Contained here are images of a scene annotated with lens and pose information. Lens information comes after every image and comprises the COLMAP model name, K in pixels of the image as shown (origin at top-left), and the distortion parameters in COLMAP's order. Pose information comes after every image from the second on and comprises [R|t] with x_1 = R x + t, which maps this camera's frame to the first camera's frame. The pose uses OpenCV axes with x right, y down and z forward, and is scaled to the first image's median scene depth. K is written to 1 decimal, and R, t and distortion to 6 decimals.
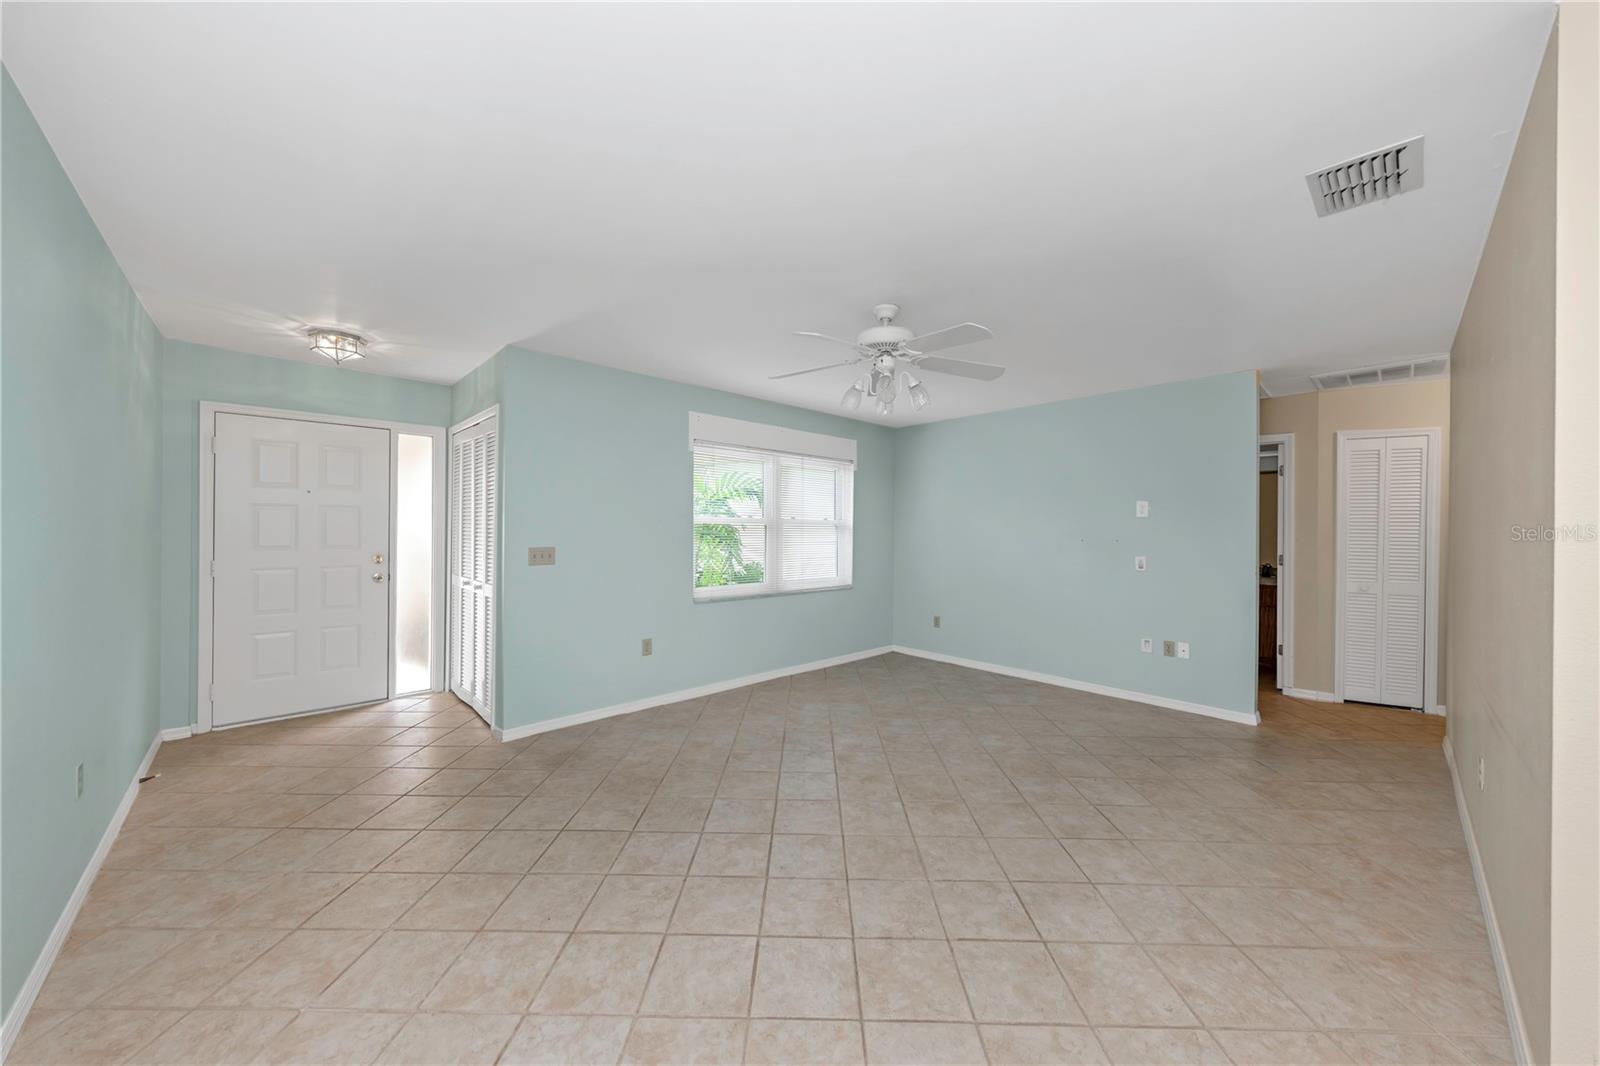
lens RADIAL K [[568.7, 0, 800.0], [0, 568.7, 533.0], [0, 0, 1]] dist [-0.005769, -0.000165]
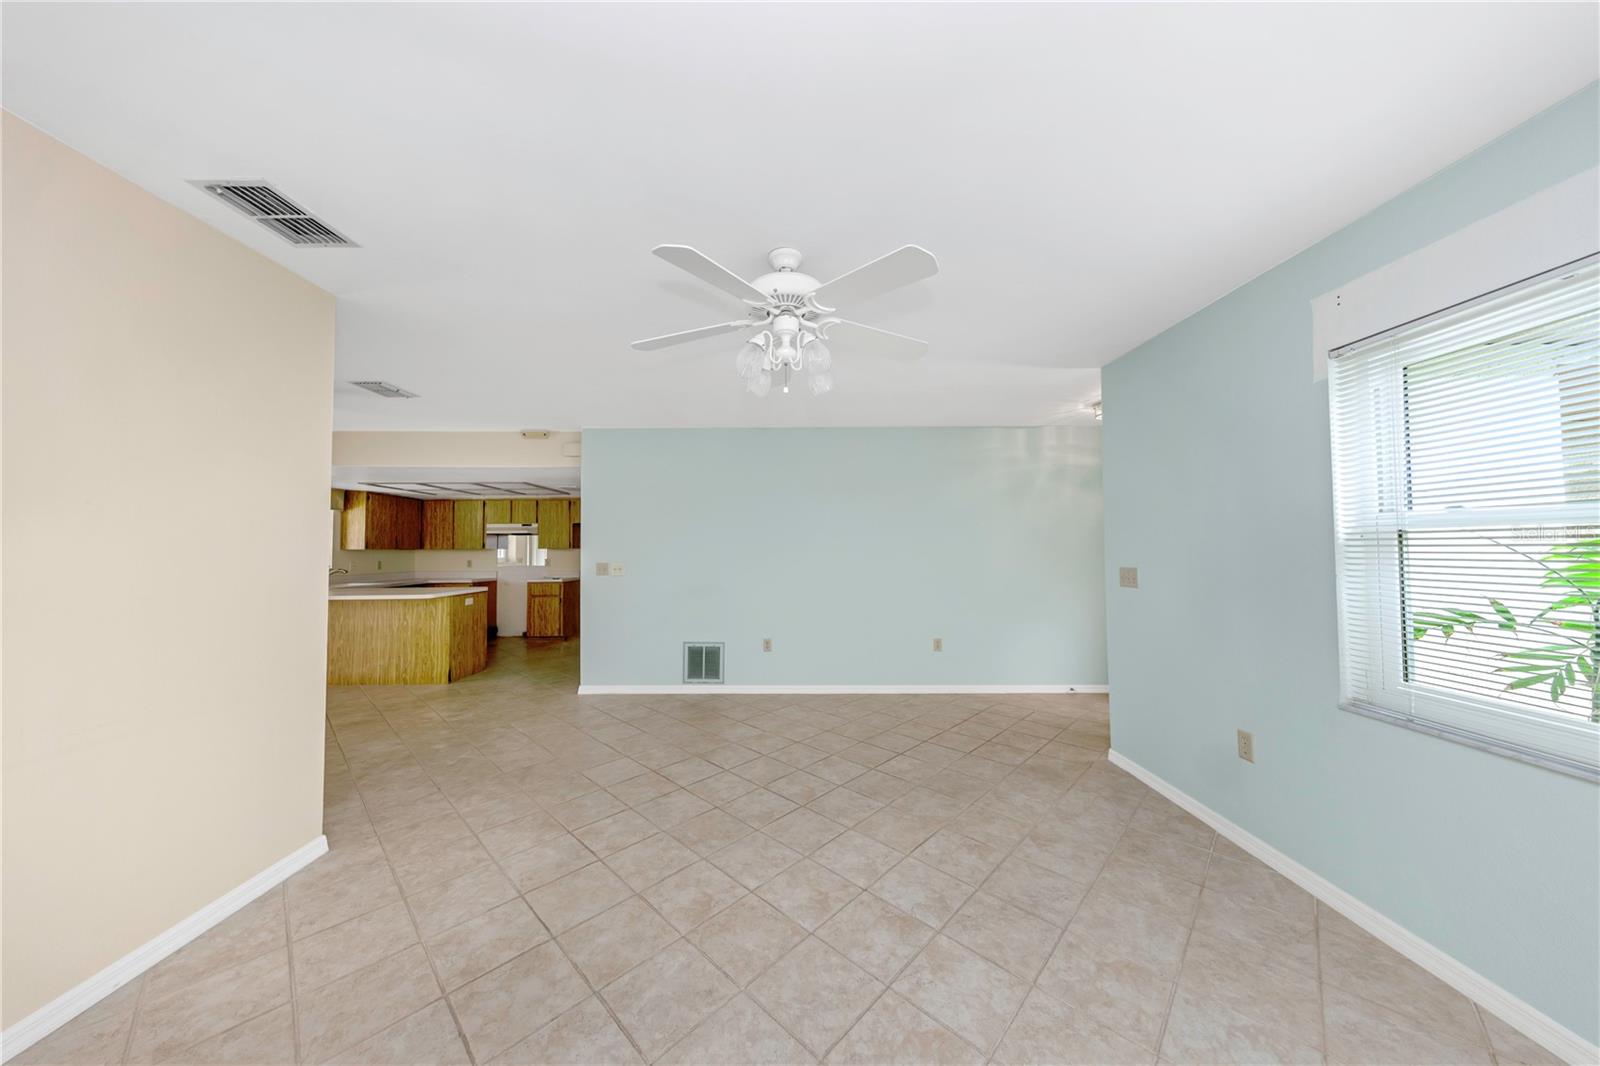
lens RADIAL K [[508.6, 0, 803.0], [0, 508.6, 544.8], [0, 0, 1]] dist [0.000137, -0.000004]
pose [[-0.672142, -0.011521, -0.740333, 0.496297], [-0.001366, 0.999897, -0.014320, 0.000875], [0.740421, -0.008614, -0.672088, 1.151422]]
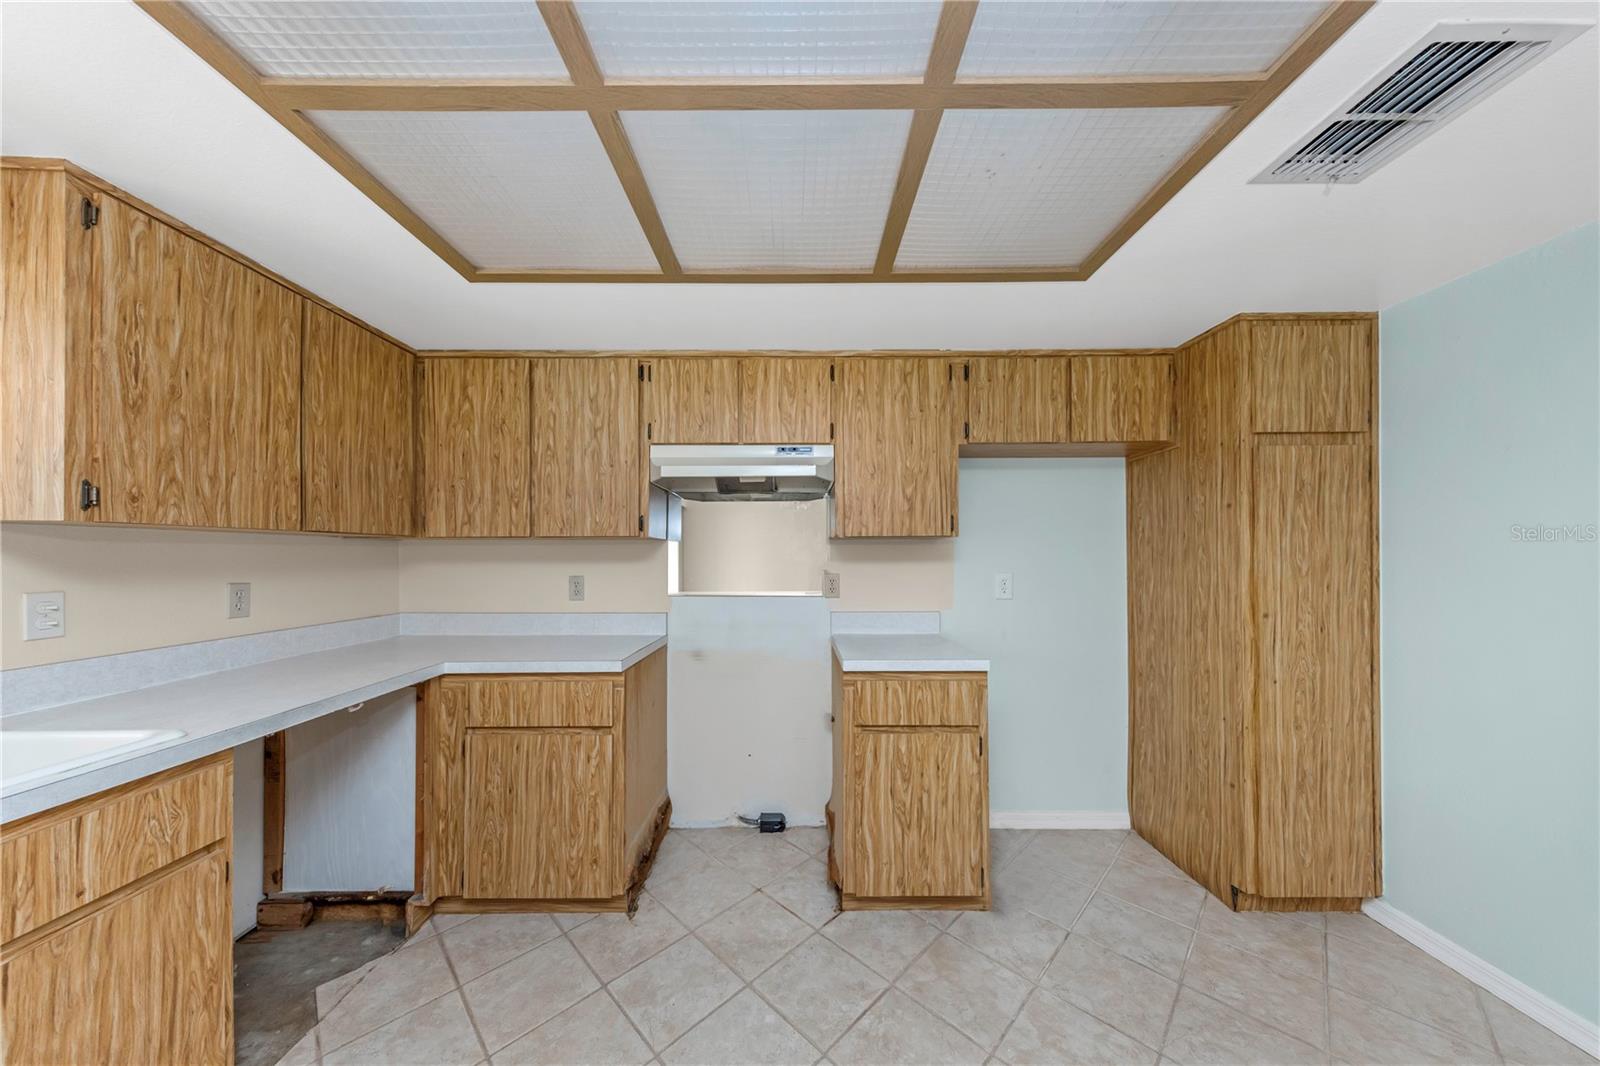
lens RADIAL K [[521.0, 0, 797.5], [0, 521.0, 557.9], [0, 0, 1]] dist [0.009338, -0.000058]
pose [[-0.691368, -0.001037, -0.722502, 0.480946], [-0.004452, 0.999986, 0.002825, 0.001324], [0.722489, 0.005170, -0.691363, 1.073581]]
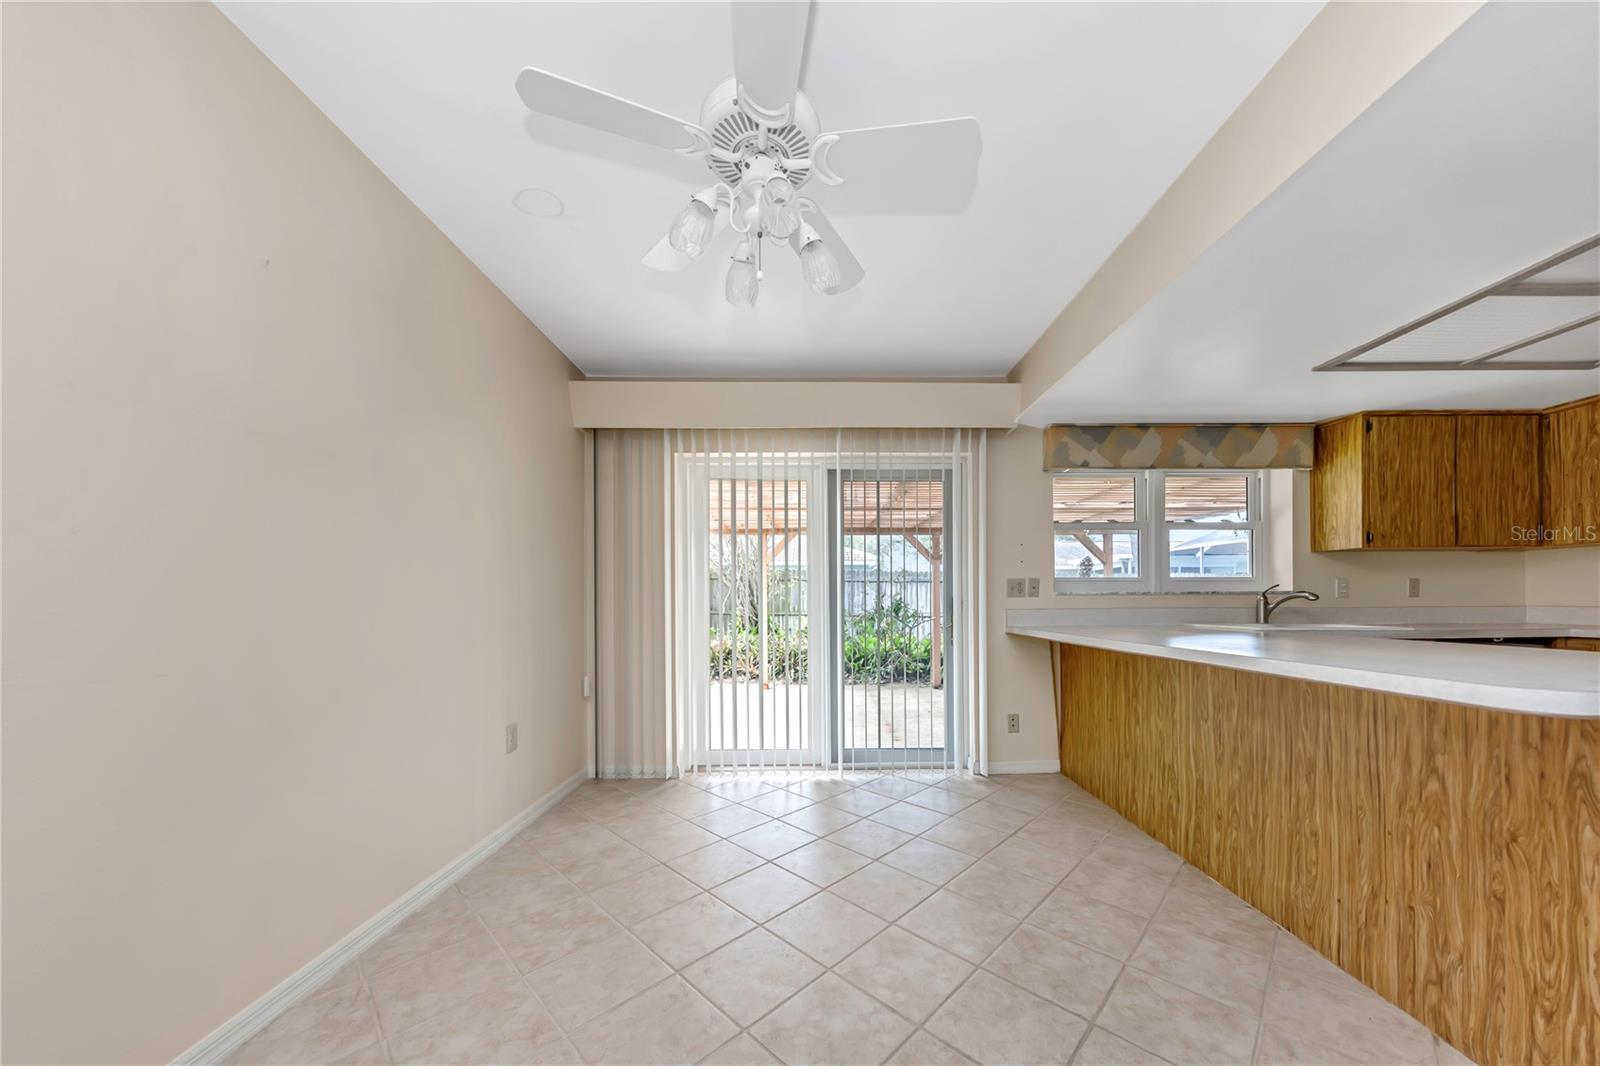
lens RADIAL K [[547.8, 0, 804.2], [0, 547.8, 597.5], [0, 0, 1]] dist [0.001627, 0.000195]
pose [[-0.728233, 0.007267, 0.685291, 0.485954], [0.006250, 0.999973, -0.003962, 0.003640], [-0.685301, 0.001398, -0.728259, 1.101987]]
